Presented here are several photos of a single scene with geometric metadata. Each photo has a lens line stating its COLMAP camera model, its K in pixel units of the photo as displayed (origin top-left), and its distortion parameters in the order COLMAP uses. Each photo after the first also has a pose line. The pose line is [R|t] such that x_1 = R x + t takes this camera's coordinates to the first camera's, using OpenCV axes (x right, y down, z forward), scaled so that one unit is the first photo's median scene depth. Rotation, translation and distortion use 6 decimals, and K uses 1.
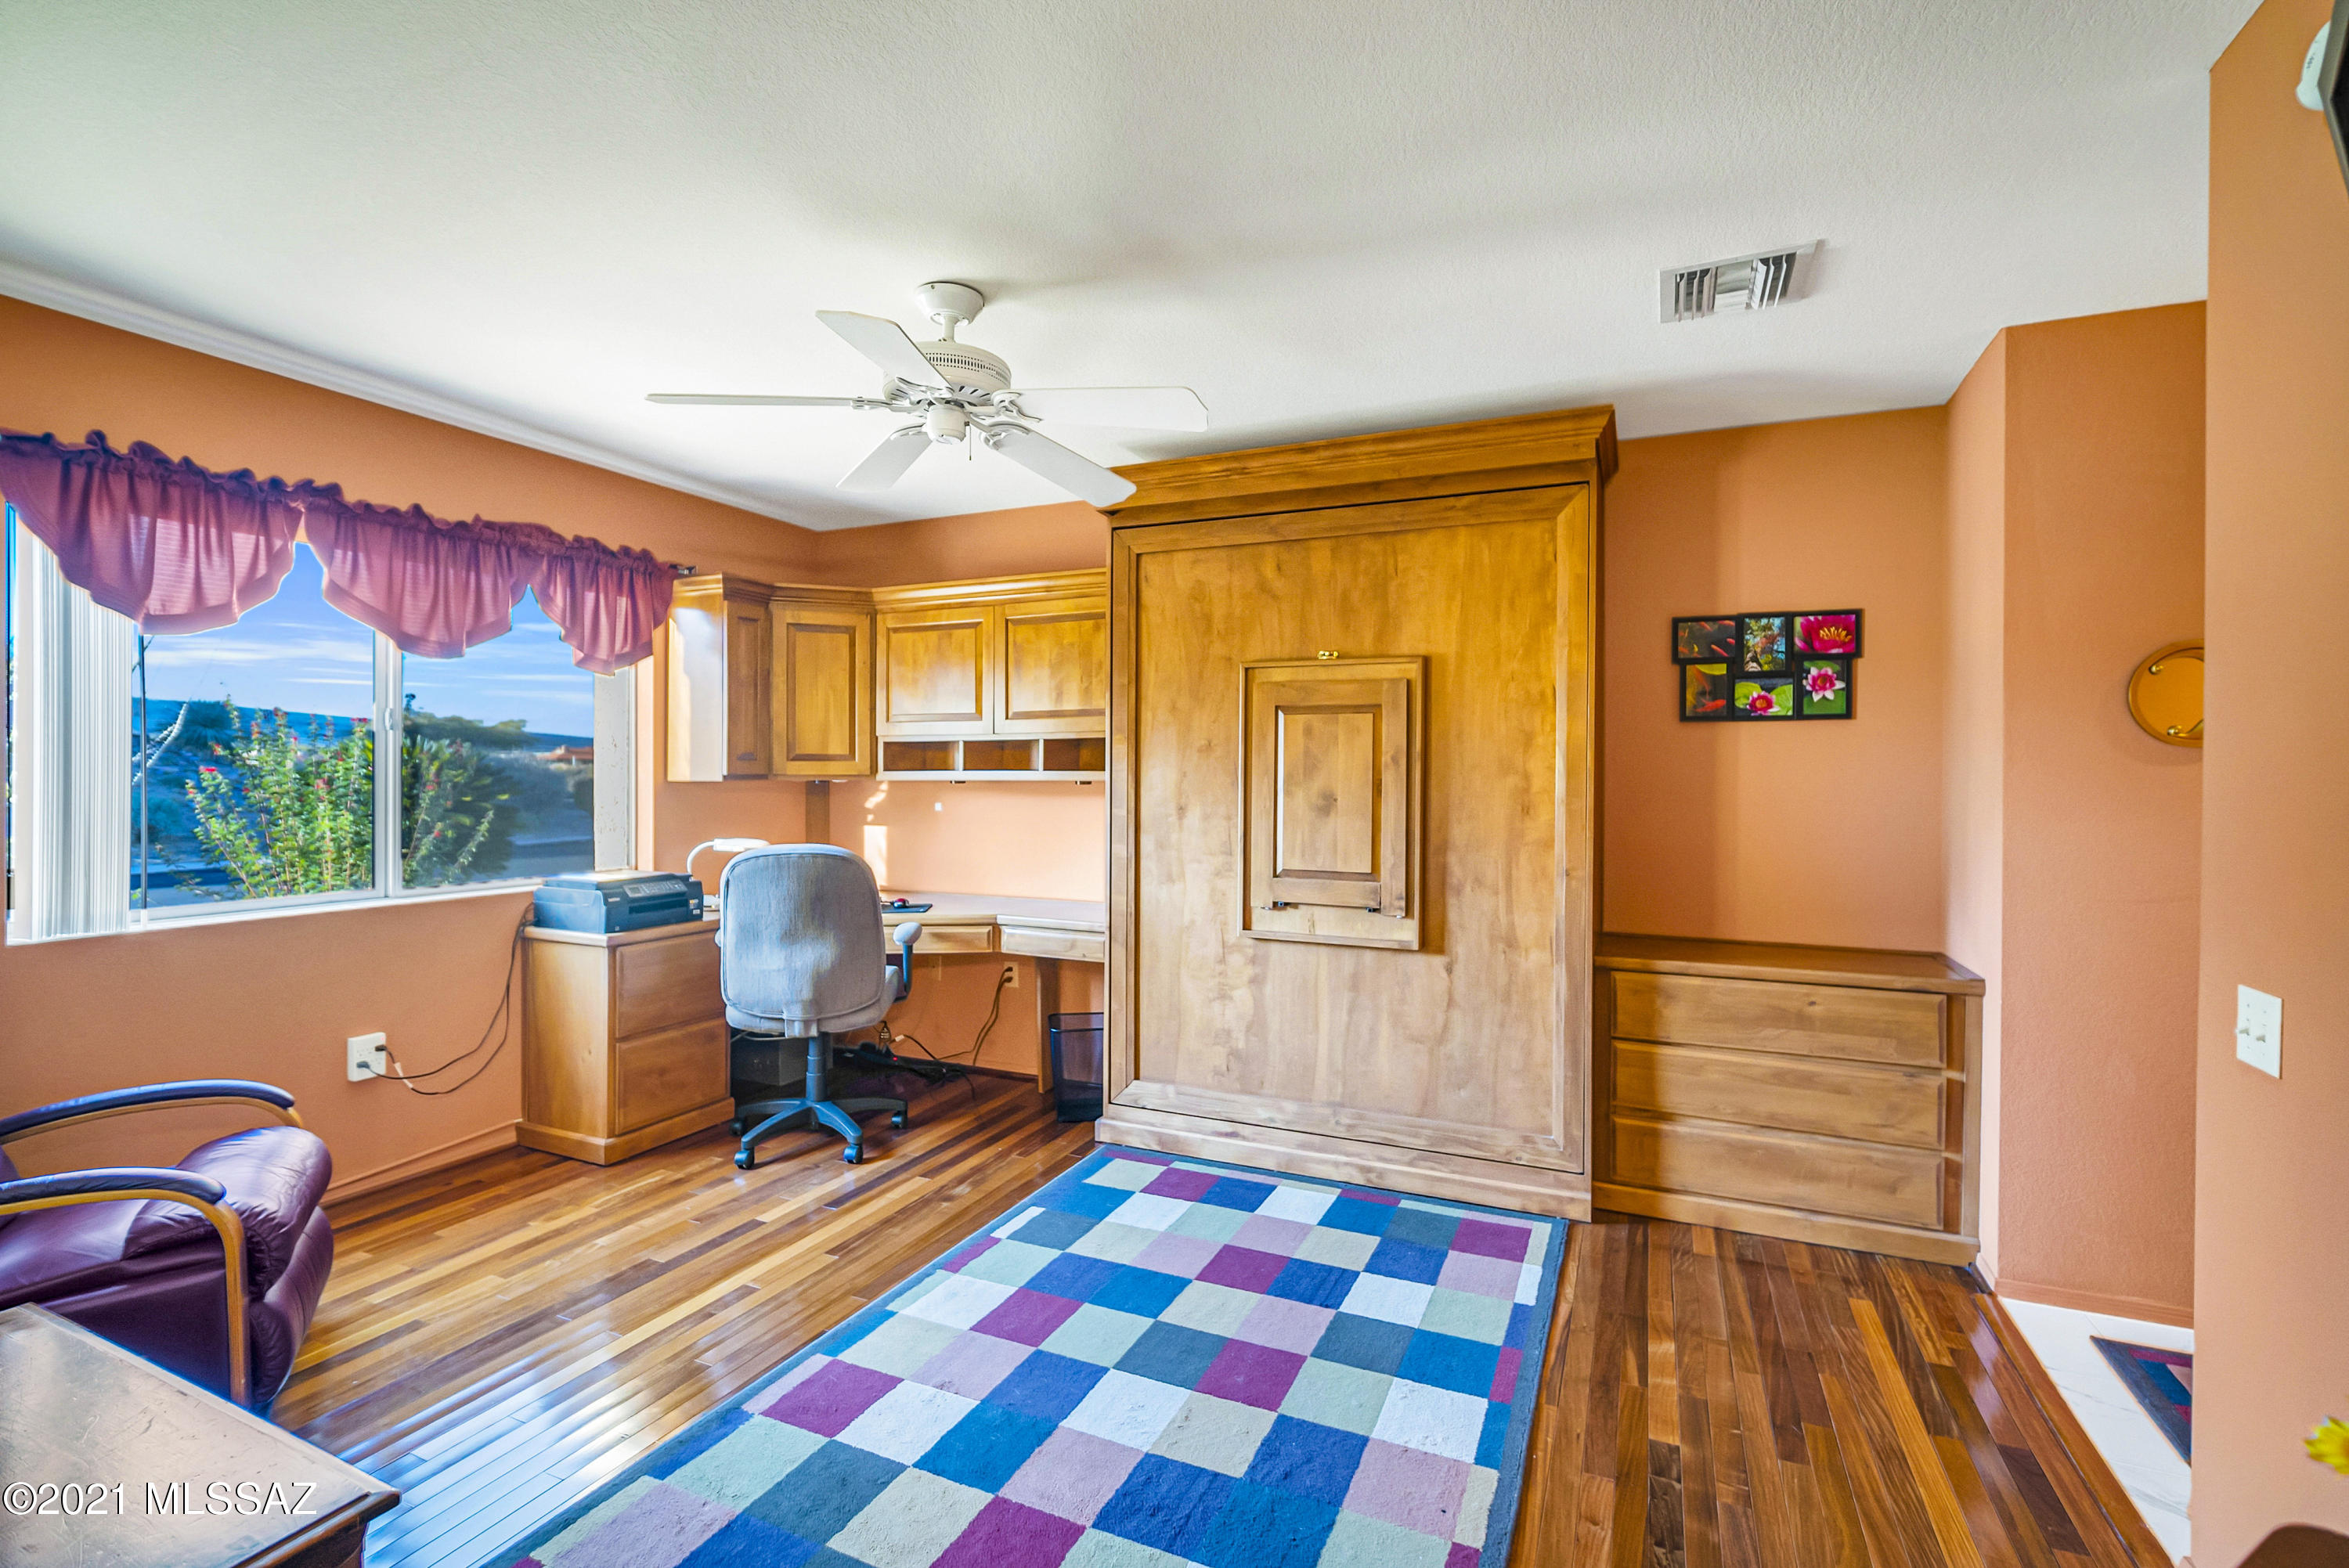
lens RADIAL K [[1053.0, 0, 1183.1], [0, 1053.0, 797.3], [0, 0, 1]] dist [-0.004847, 0.001429]
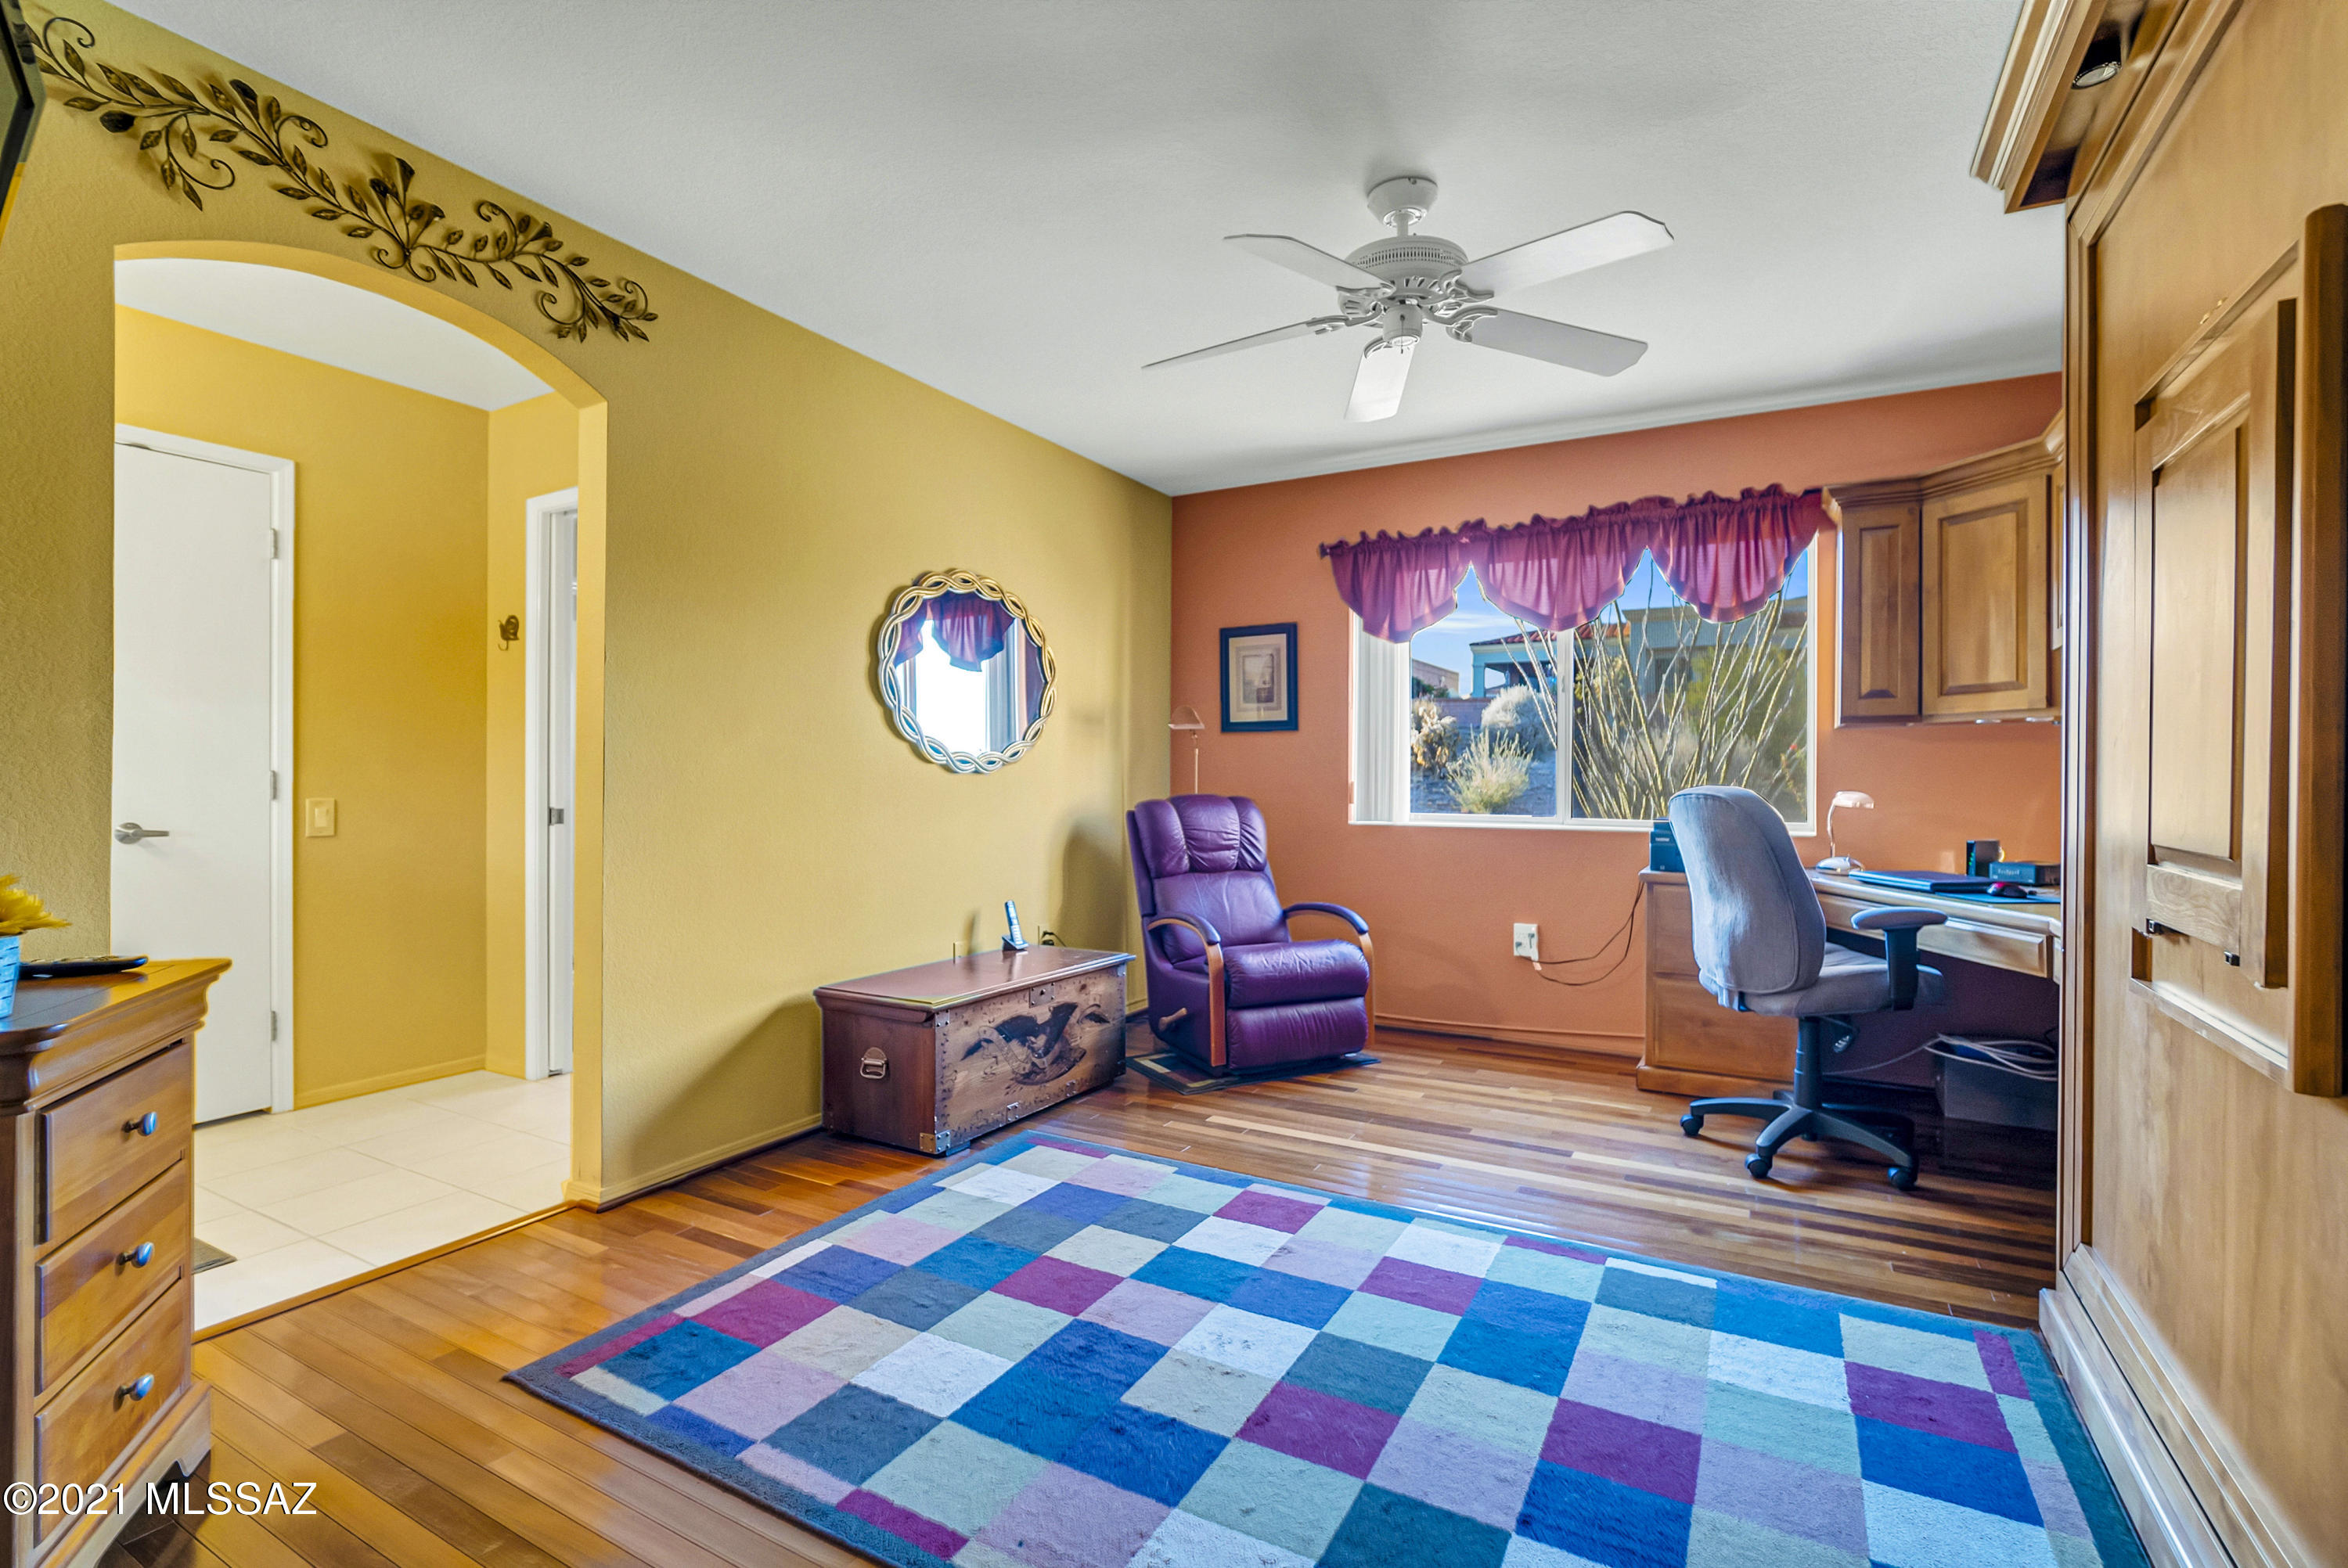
lens RADIAL K [[1052.5, 0, 1168.1], [0, 1052.5, 782.9], [0, 0, 1]] dist [-0.004847, 0.001429]
pose [[-0.085658, 0.002884, -0.996320, 0.614154], [-0.030169, 0.999530, 0.005487, 0.057951], [0.995868, 0.030528, -0.085531, 0.690984]]
